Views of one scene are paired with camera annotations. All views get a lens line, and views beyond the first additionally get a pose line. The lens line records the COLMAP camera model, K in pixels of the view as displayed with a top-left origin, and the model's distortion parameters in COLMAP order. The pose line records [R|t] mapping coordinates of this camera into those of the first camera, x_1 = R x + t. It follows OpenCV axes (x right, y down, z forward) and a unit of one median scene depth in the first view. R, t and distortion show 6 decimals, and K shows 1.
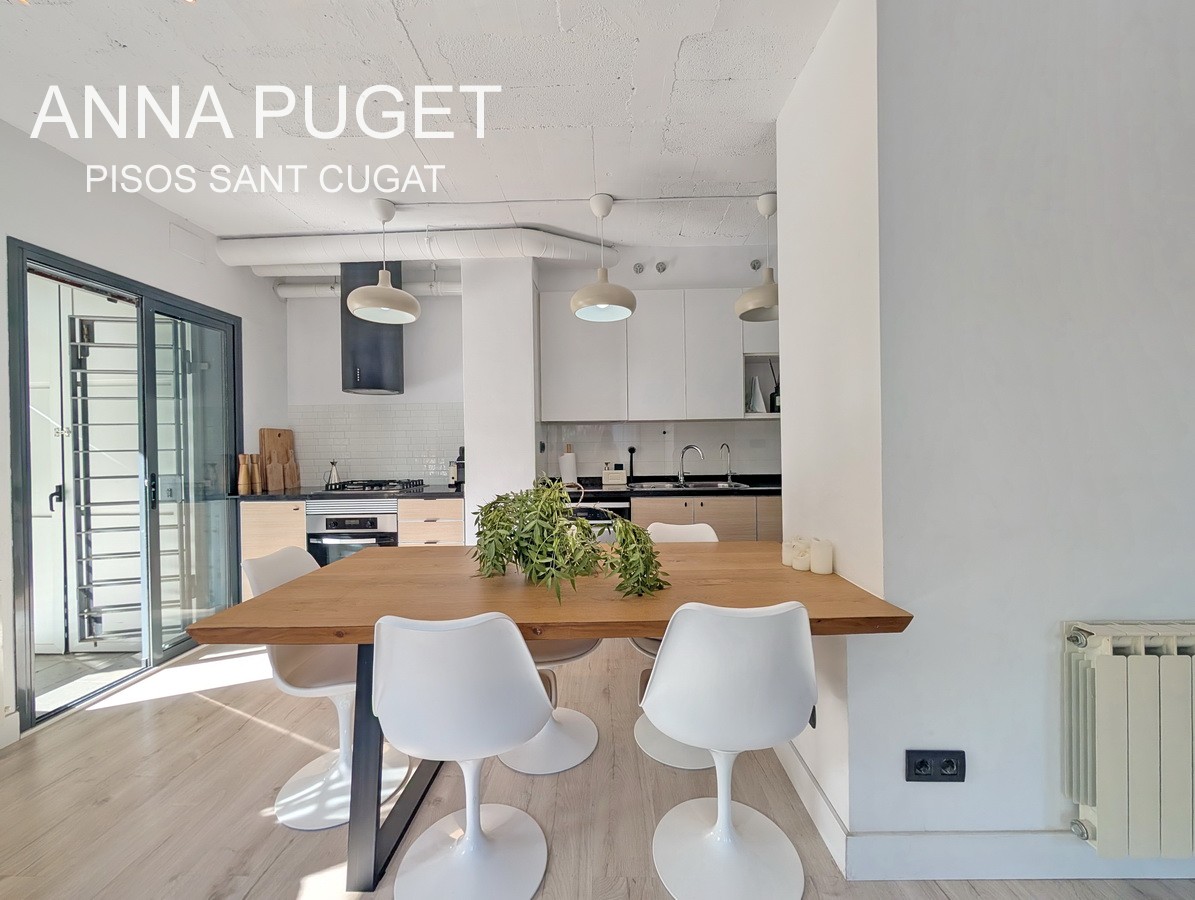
lens RADIAL K [[453.1, 0, 599.4], [0, 453.1, 450.2], [0, 0, 1]] dist [-0.002264, 0.000181]
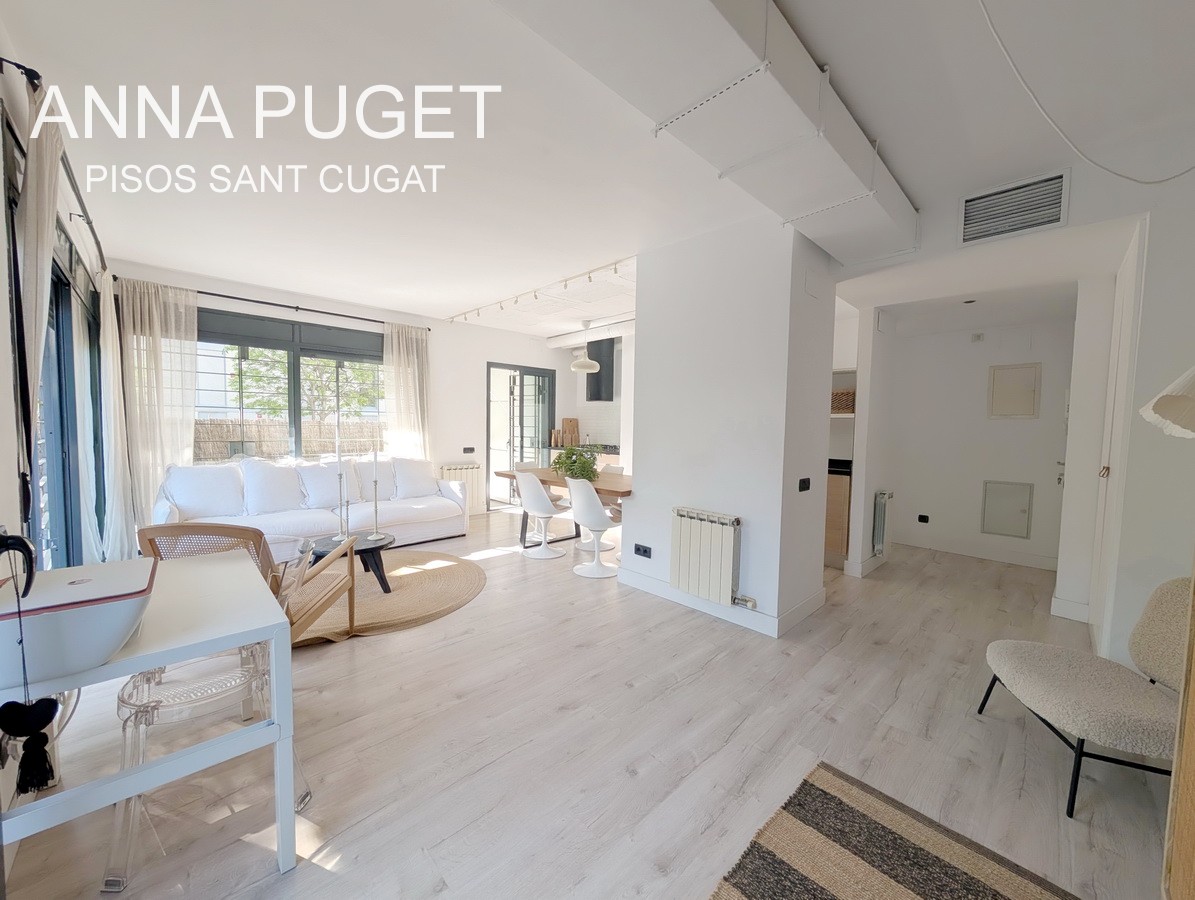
lens RADIAL K [[453.1, 0, 588.8], [0, 453.1, 451.6], [0, 0, 1]] dist [-0.002264, 0.000181]
pose [[0.689833, 0.069493, -0.720625, 1.069176], [-0.034809, 0.997415, 0.062863, -0.031285], [0.723131, -0.018281, 0.690469, -0.496013]]
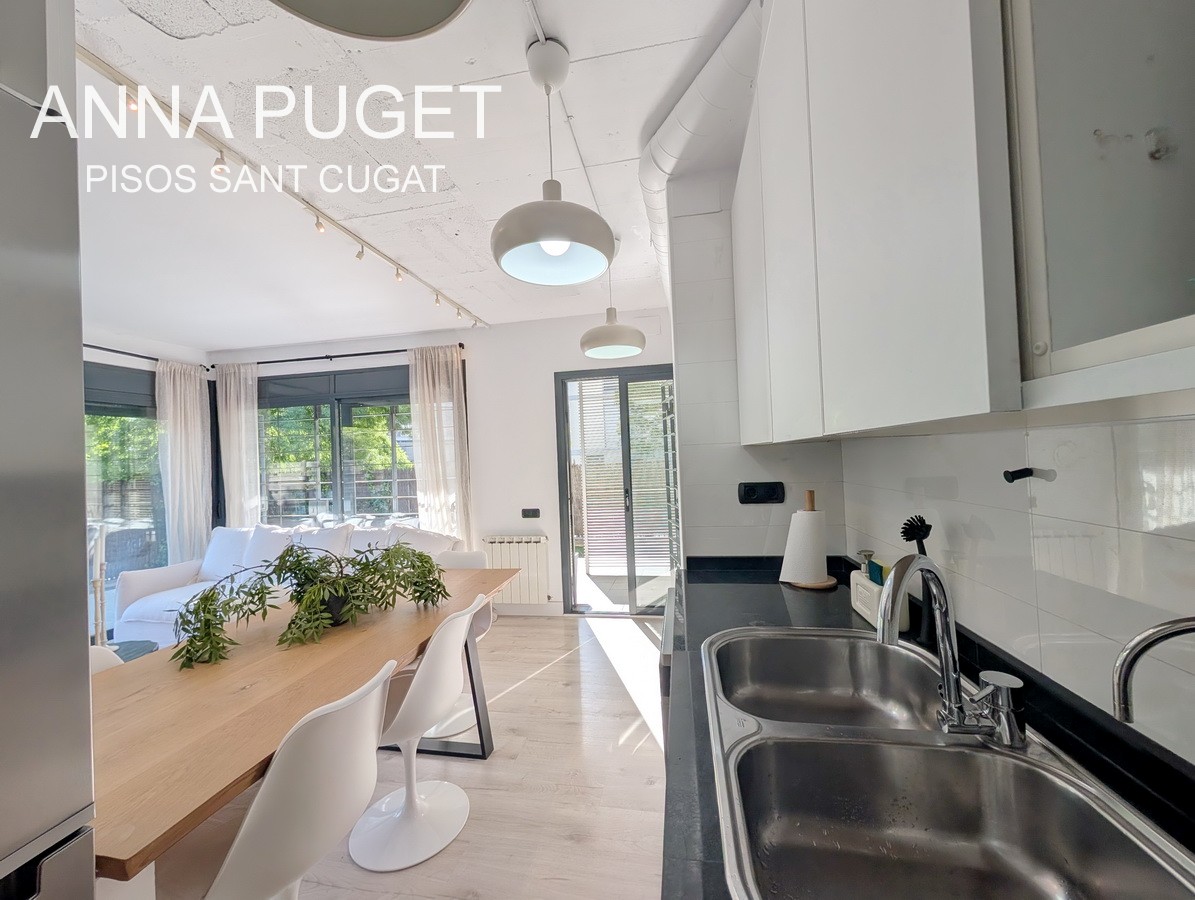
lens RADIAL K [[453.1, 0, 597.7], [0, 453.1, 448.8], [0, 0, 1]] dist [-0.002264, 0.000181]
pose [[-0.166295, 0.000089, -0.986076, 0.465439], [0.033521, 0.999423, -0.005563, -0.065392], [0.985506, -0.033980, -0.166202, 0.999863]]
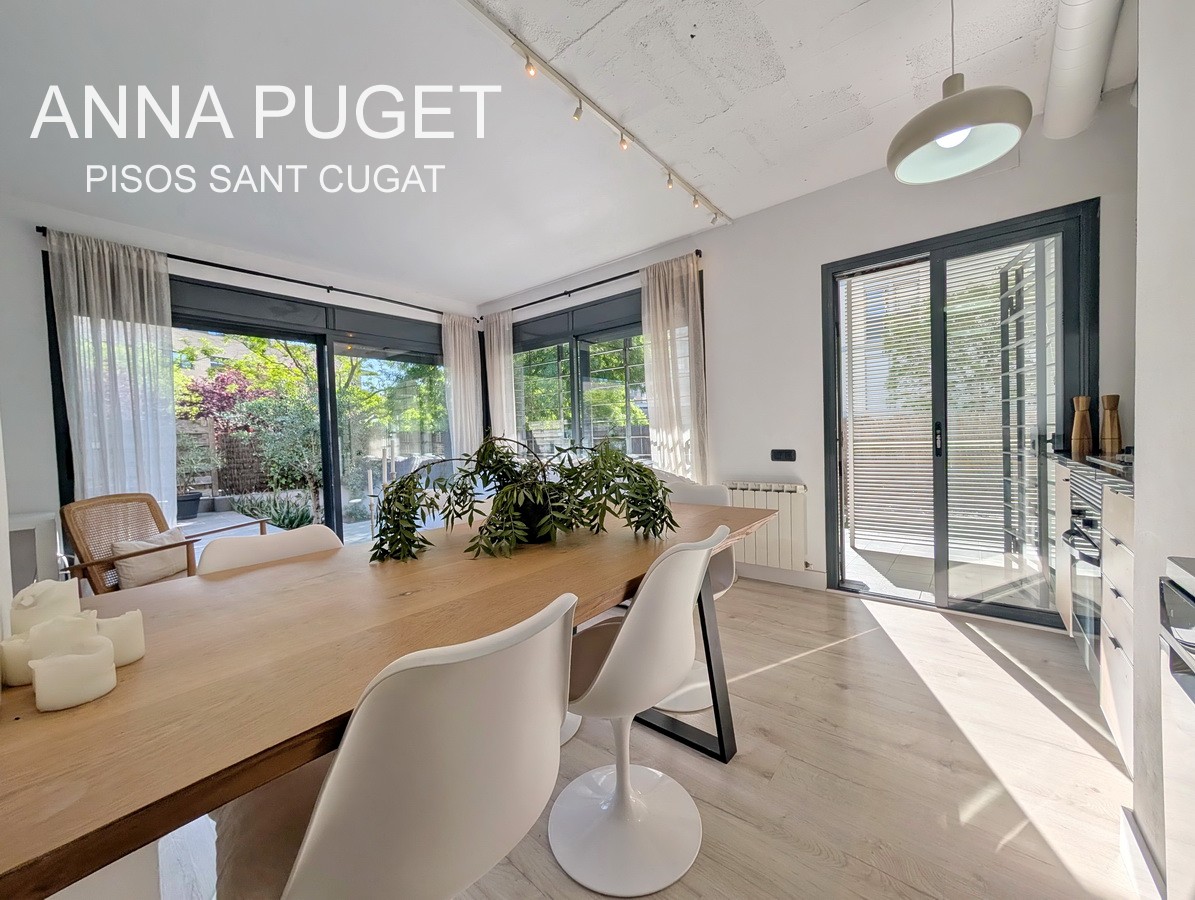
lens RADIAL K [[453.1, 0, 601.0], [0, 453.1, 445.6], [0, 0, 1]] dist [-0.002264, 0.000181]
pose [[-0.621551, 0.050100, -0.781770, 0.252966], [0.030593, 0.998744, 0.039681, 0.036548], [0.782776, 0.000747, -0.622303, 0.895113]]
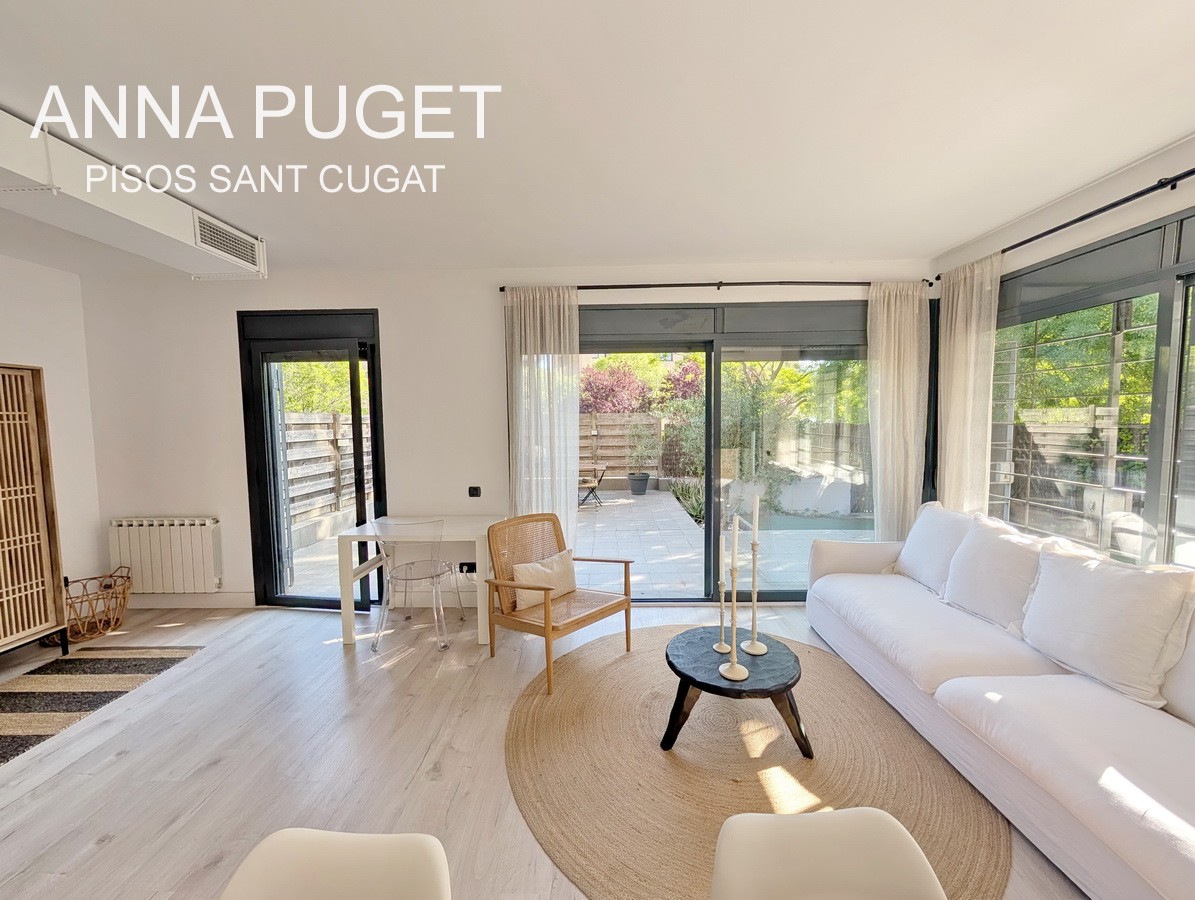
lens RADIAL K [[453.1, 0, 595.0], [0, 453.1, 448.2], [0, 0, 1]] dist [-0.002264, 0.000181]
pose [[-0.999754, 0.021028, 0.007093, -0.013609], [0.021479, 0.997244, 0.071009, -0.081330], [-0.005581, 0.071144, -0.997450, 0.583542]]
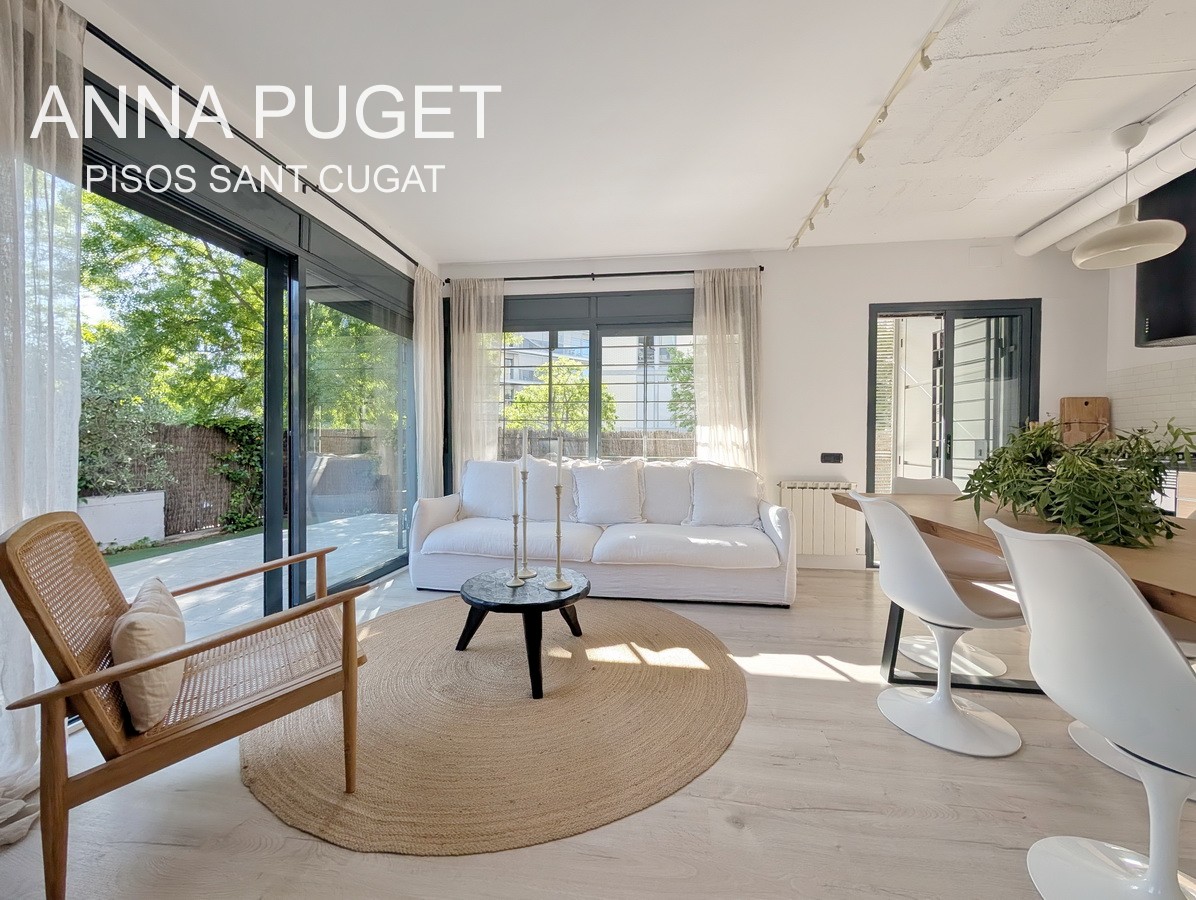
lens RADIAL K [[453.5, 0, 599.4], [0, 453.5, 450.7], [0, 0, 1]] dist [-0.002264, 0.000181]
pose [[-0.131858, 0.034791, -0.990658, 0.490538], [-0.017882, 0.999138, 0.037469, 0.061157], [0.991107, 0.022656, -0.131123, 0.089790]]
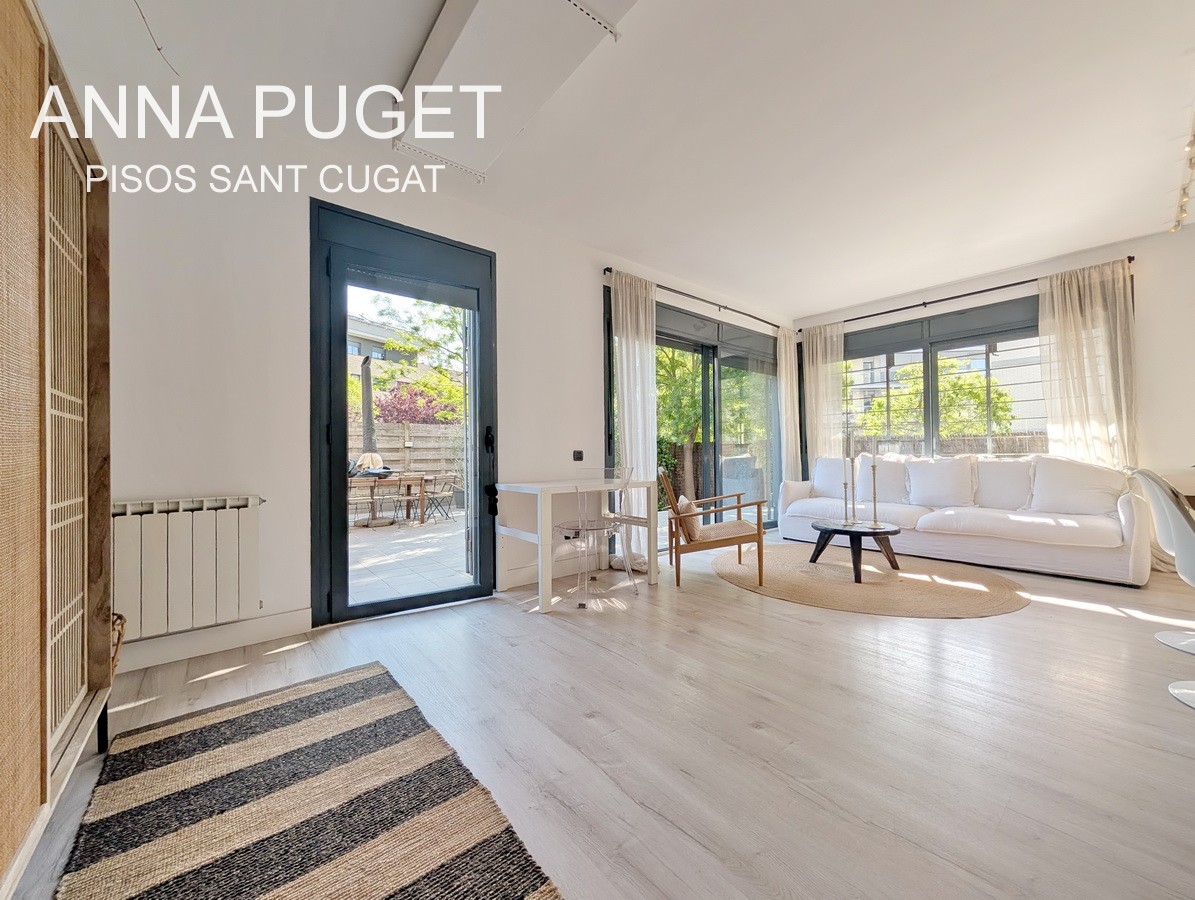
lens RADIAL K [[453.1, 0, 605.2], [0, 453.1, 444.1], [0, 0, 1]] dist [-0.002264, 0.000181]
pose [[-0.761728, 0.003477, -0.647888, 1.055427], [0.011620, 0.999898, -0.008295, 0.093132], [0.647793, -0.013847, -0.761691, 0.366567]]
